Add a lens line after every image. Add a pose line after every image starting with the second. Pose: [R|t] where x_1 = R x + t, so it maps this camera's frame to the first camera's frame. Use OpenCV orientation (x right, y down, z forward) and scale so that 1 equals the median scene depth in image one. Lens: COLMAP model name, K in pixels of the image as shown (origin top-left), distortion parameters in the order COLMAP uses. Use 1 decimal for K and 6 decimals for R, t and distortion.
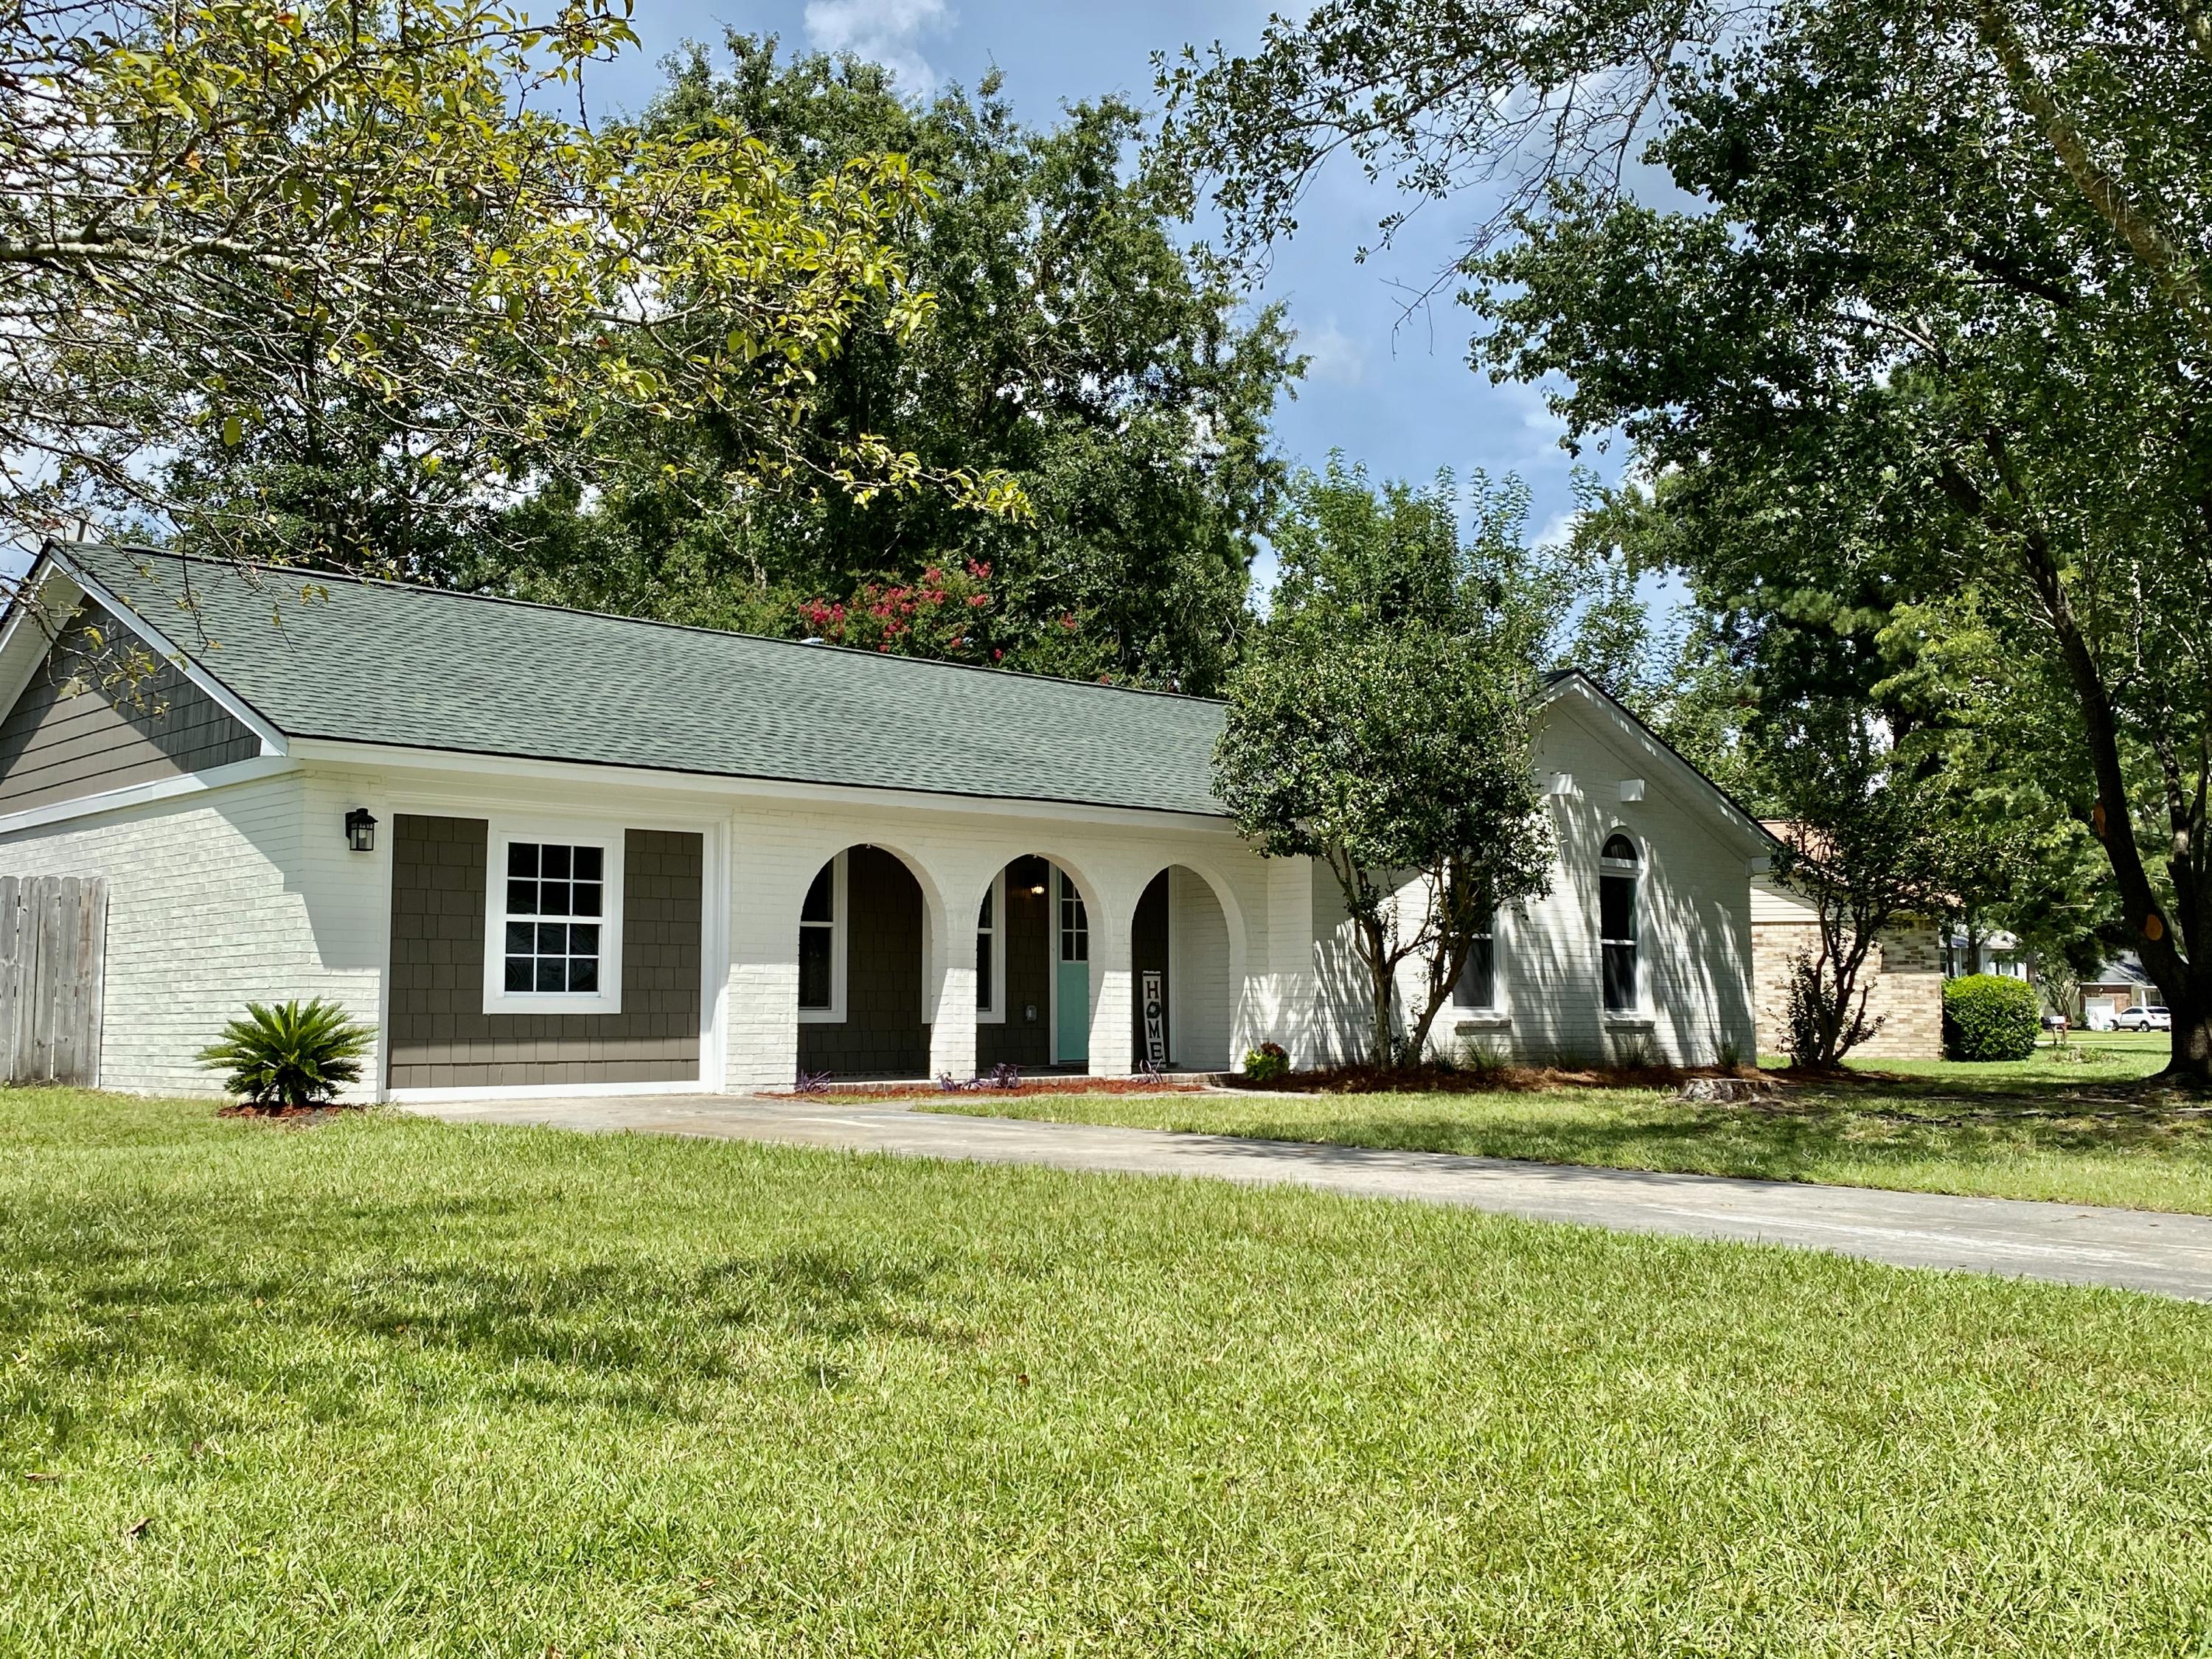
lens RADIAL K [[2191.0, 0, 1106.0], [0, 2191.0, 829.5], [0, 0, 1]] dist [0.004164, 0.001607]
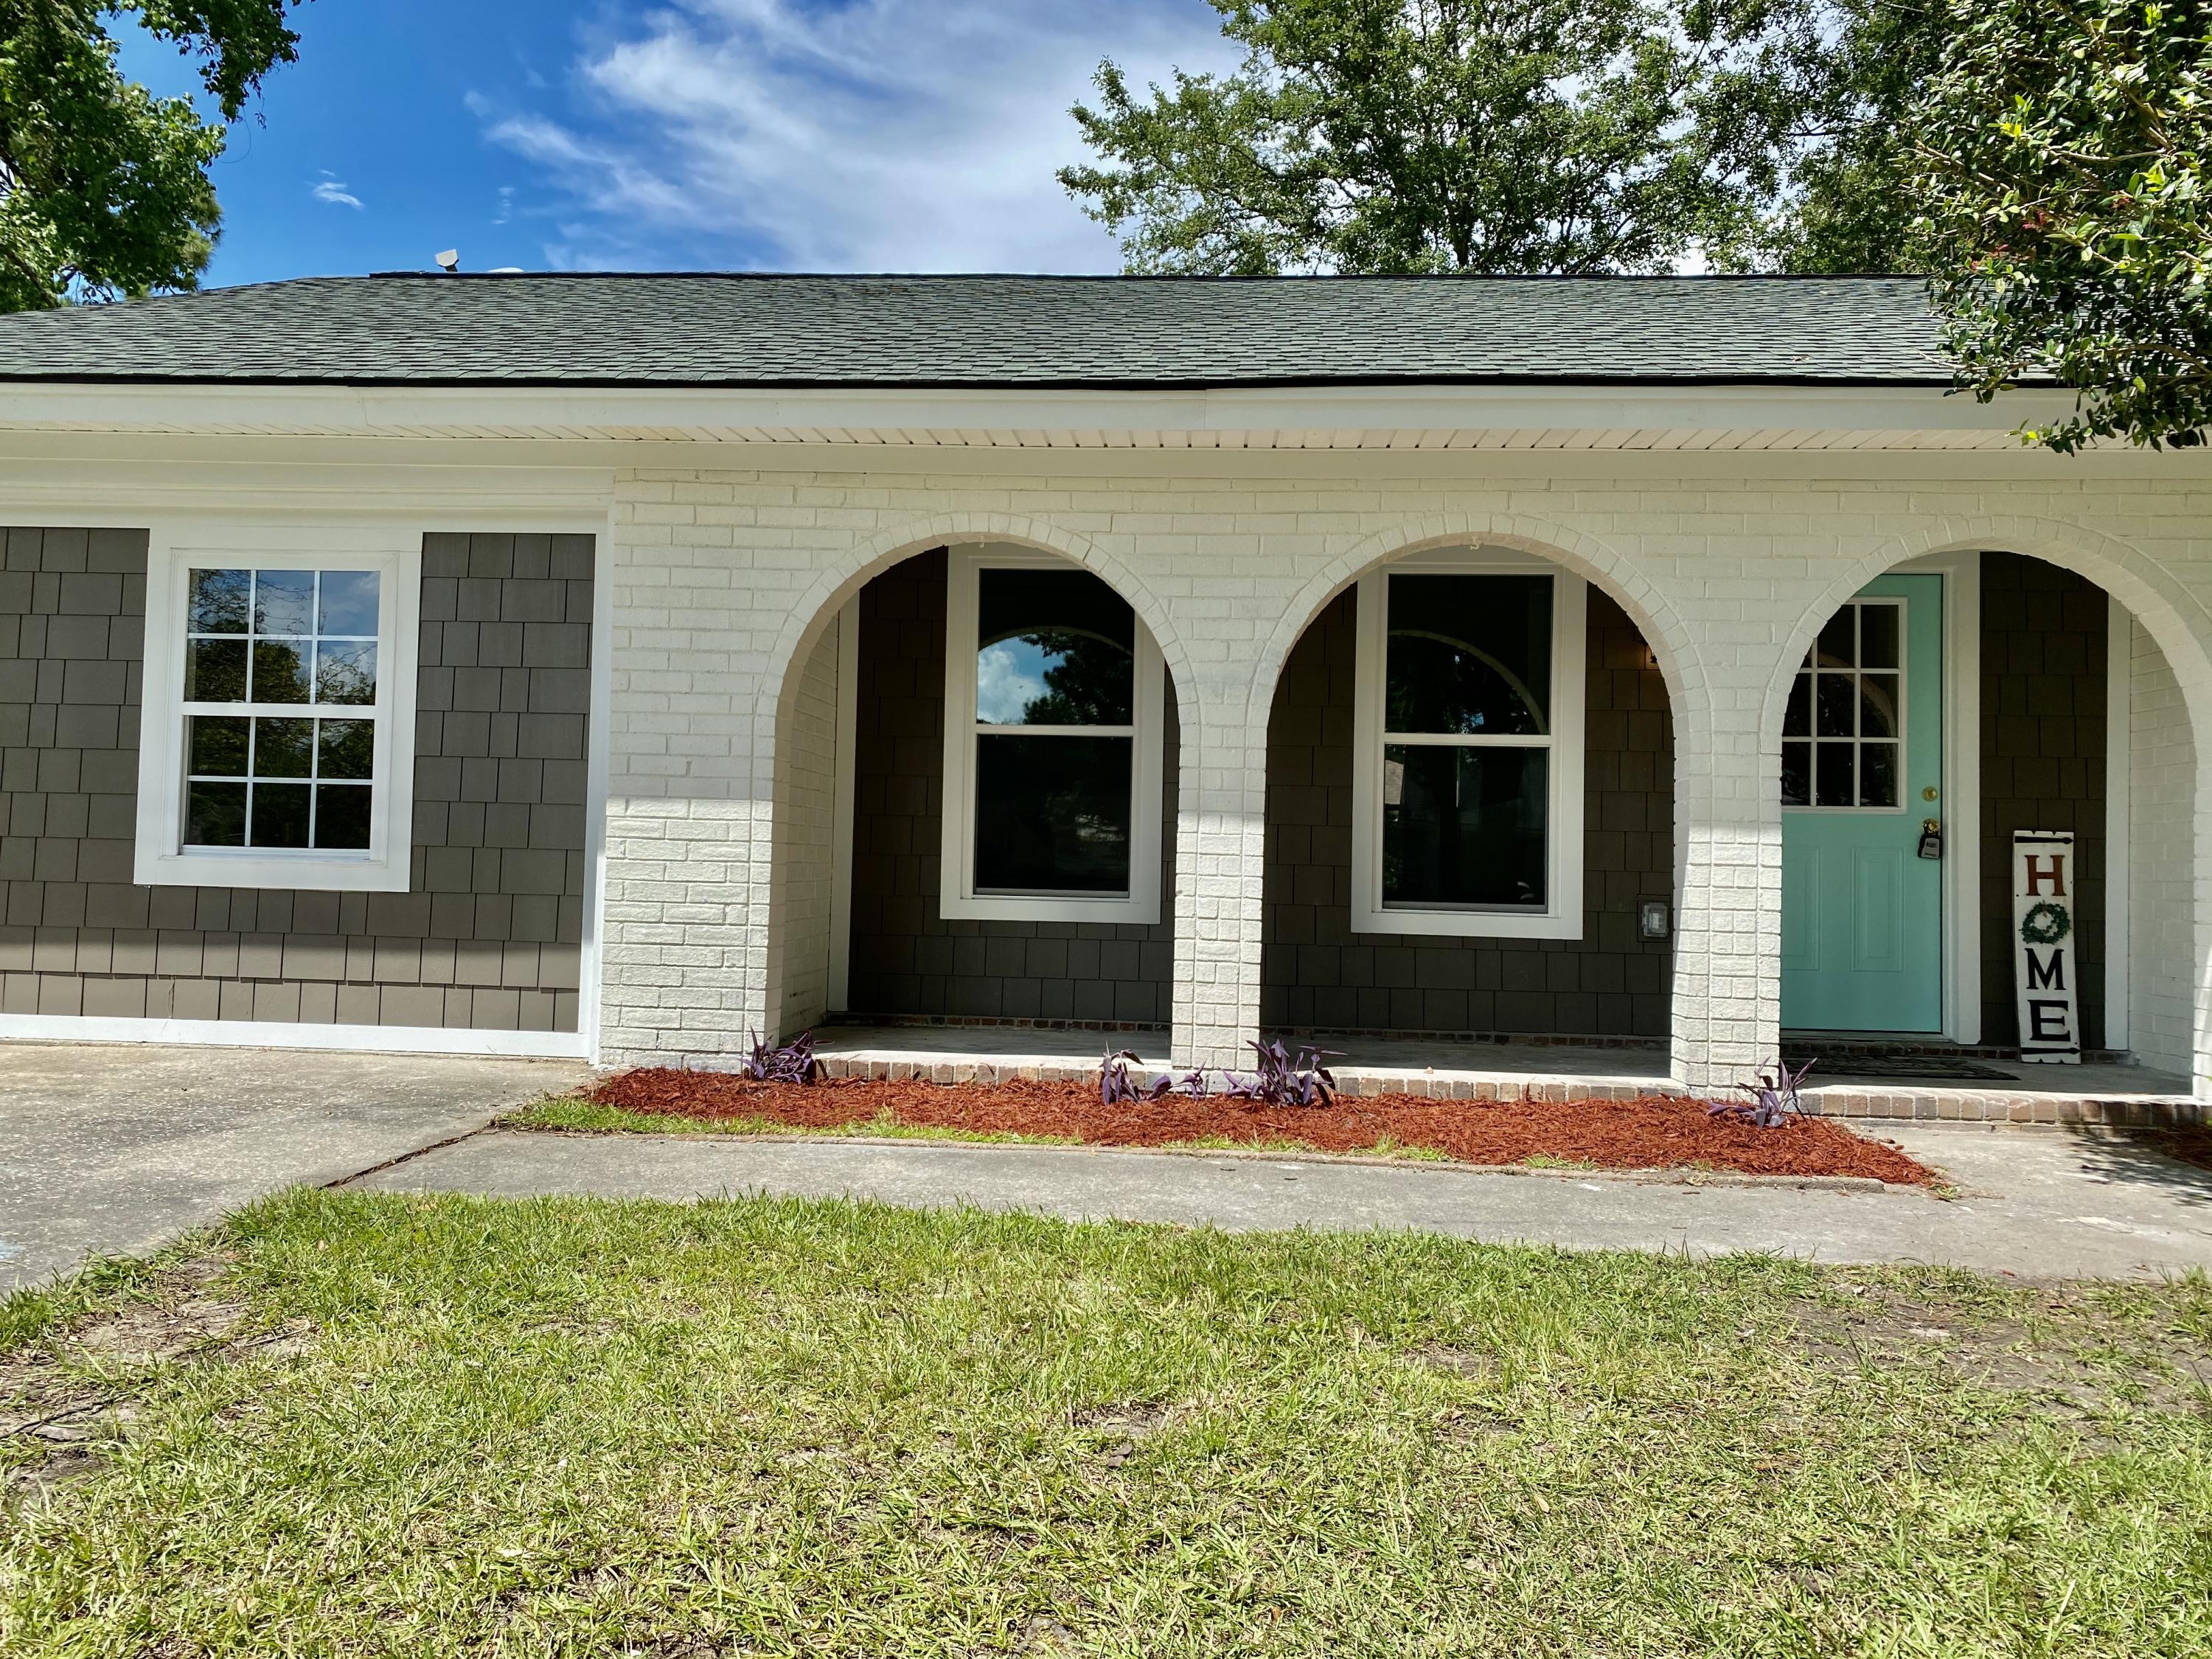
lens RADIAL K [[1659.4, 0, 1143.3], [0, 1659.4, 825.5], [0, 0, 1]] dist [0.067464, -0.097999]
pose [[0.688464, -0.002380, -0.725267, 0.179584], [0.035376, 0.998915, 0.030303, 0.062254], [0.724407, -0.046519, 0.687801, 0.854820]]
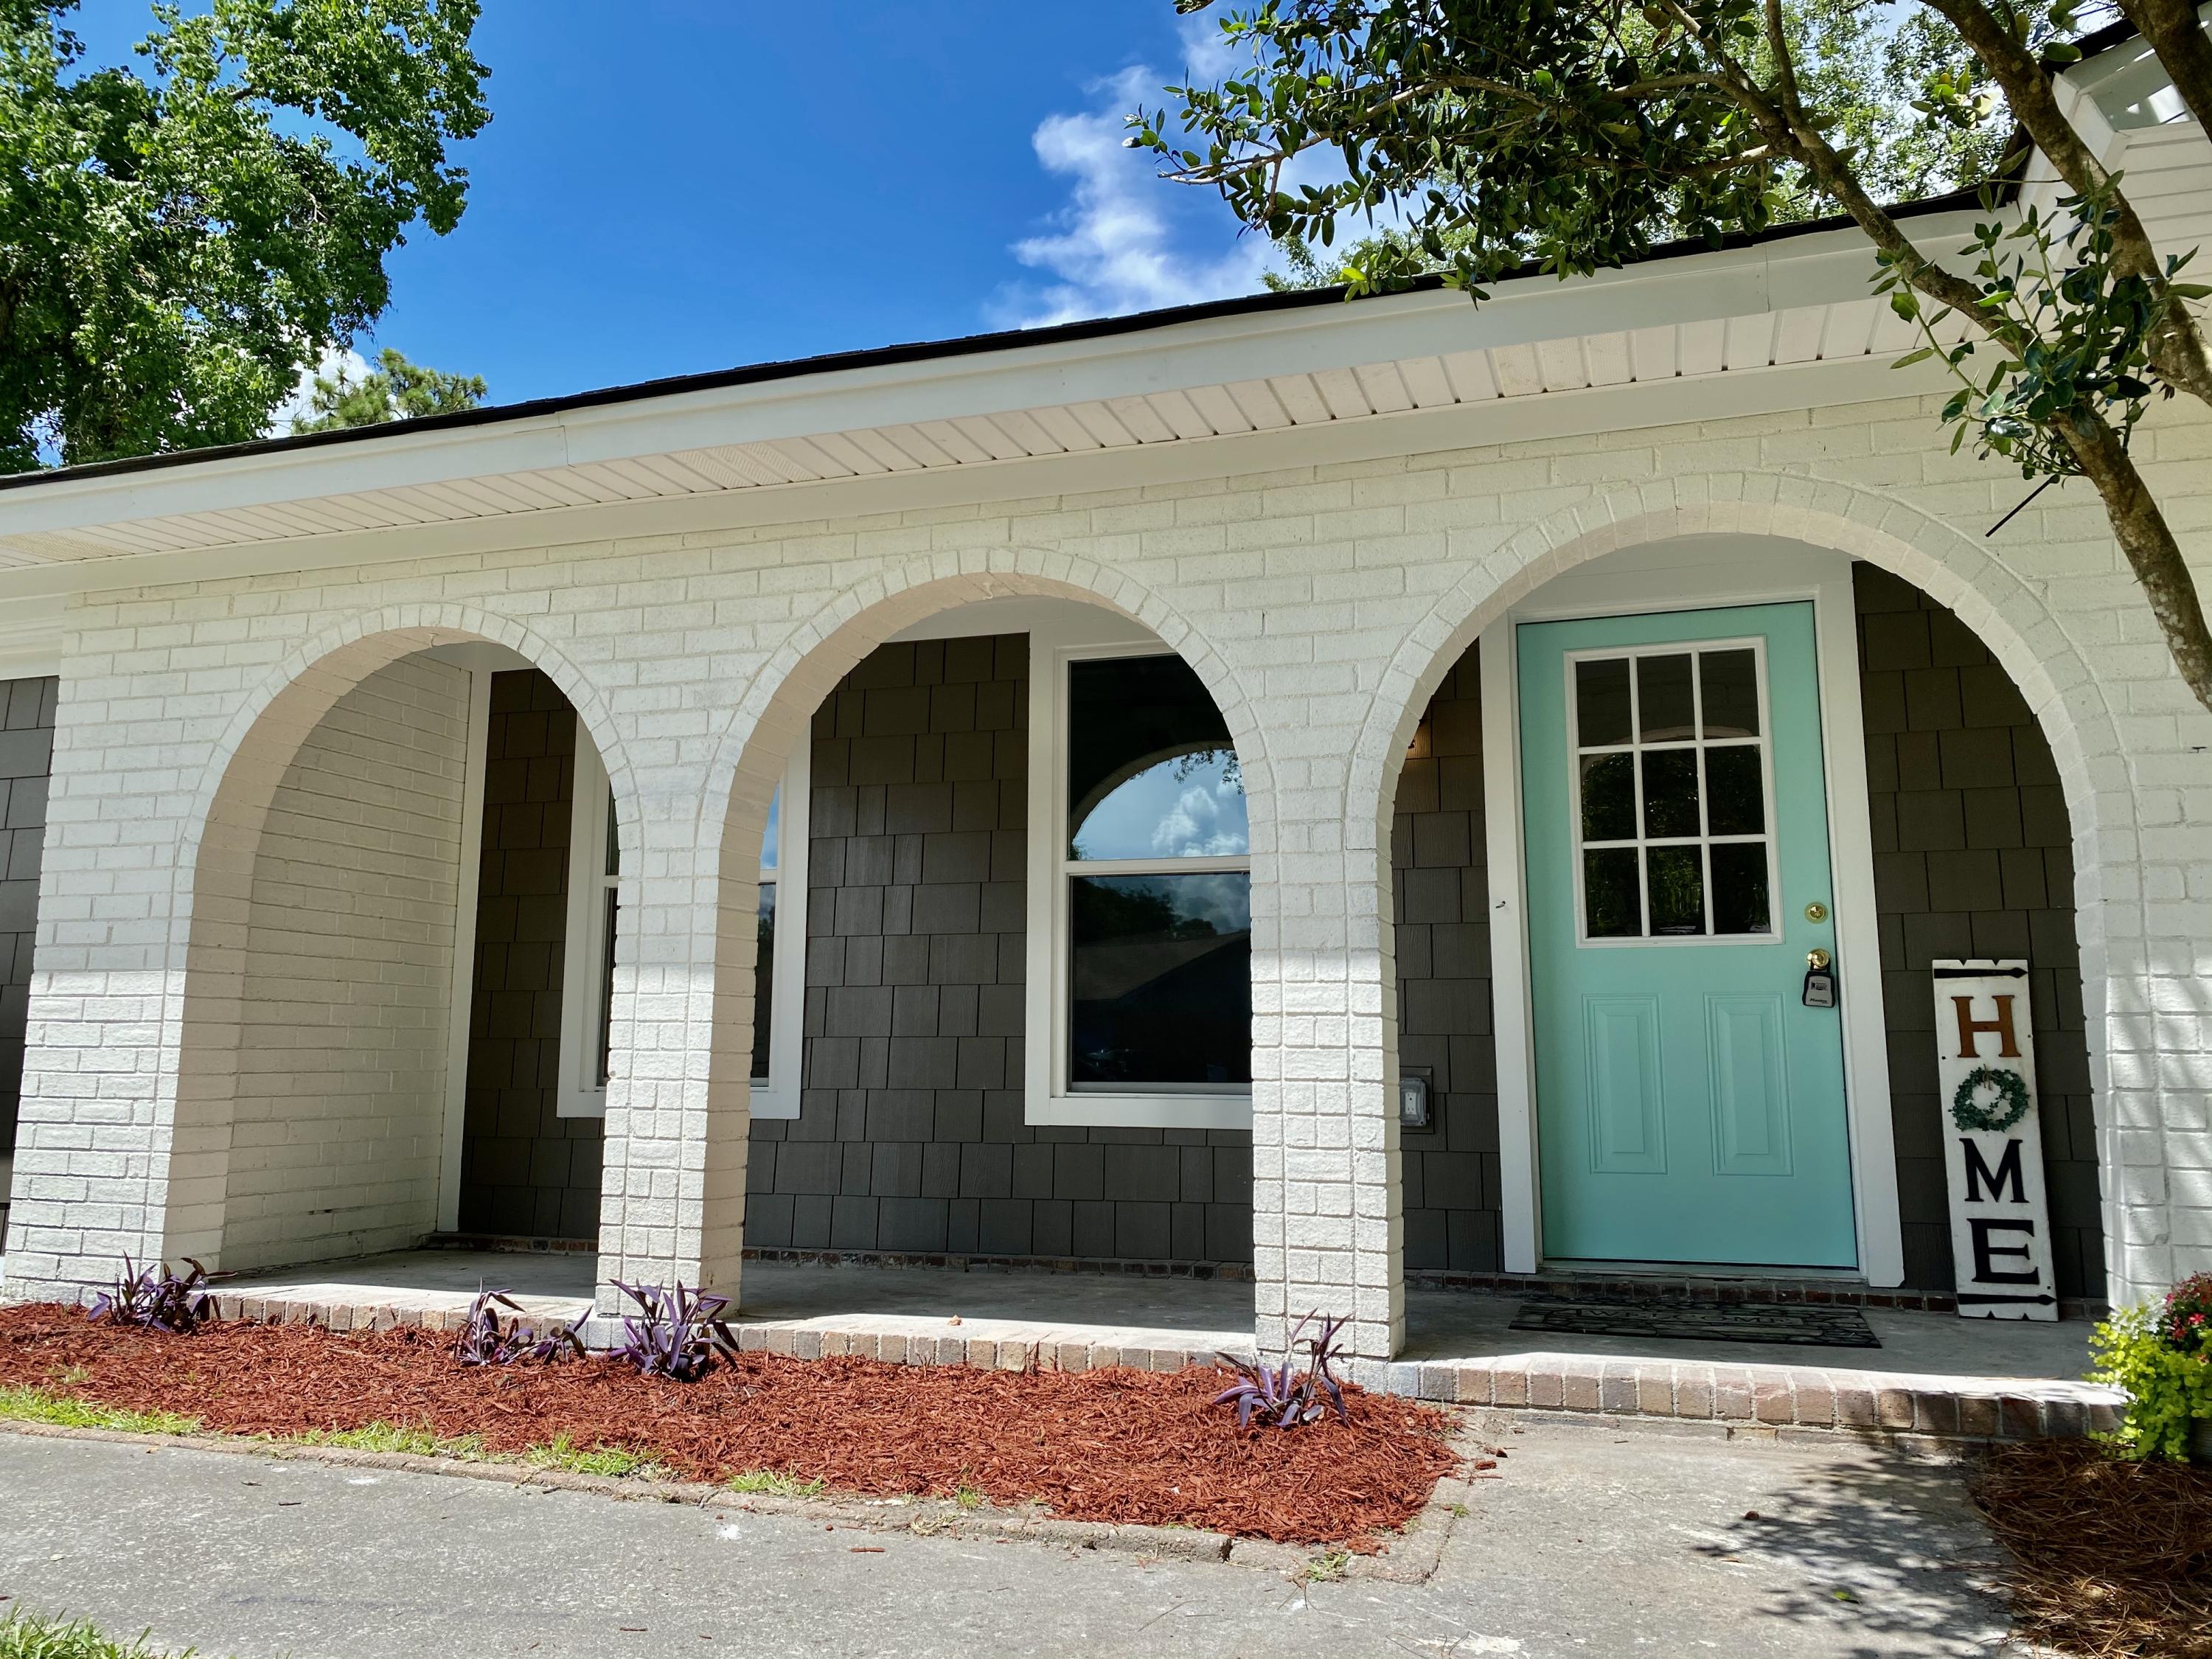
lens RADIAL K [[1659.4, 0, 1143.3], [0, 1659.4, 825.5], [0, 0, 1]] dist [0.067464, -0.097999]
pose [[0.490243, -0.124669, -0.862623, 0.206294], [0.066645, 0.992182, -0.105517, 0.082786], [0.869034, -0.005761, 0.494719, 1.051207]]
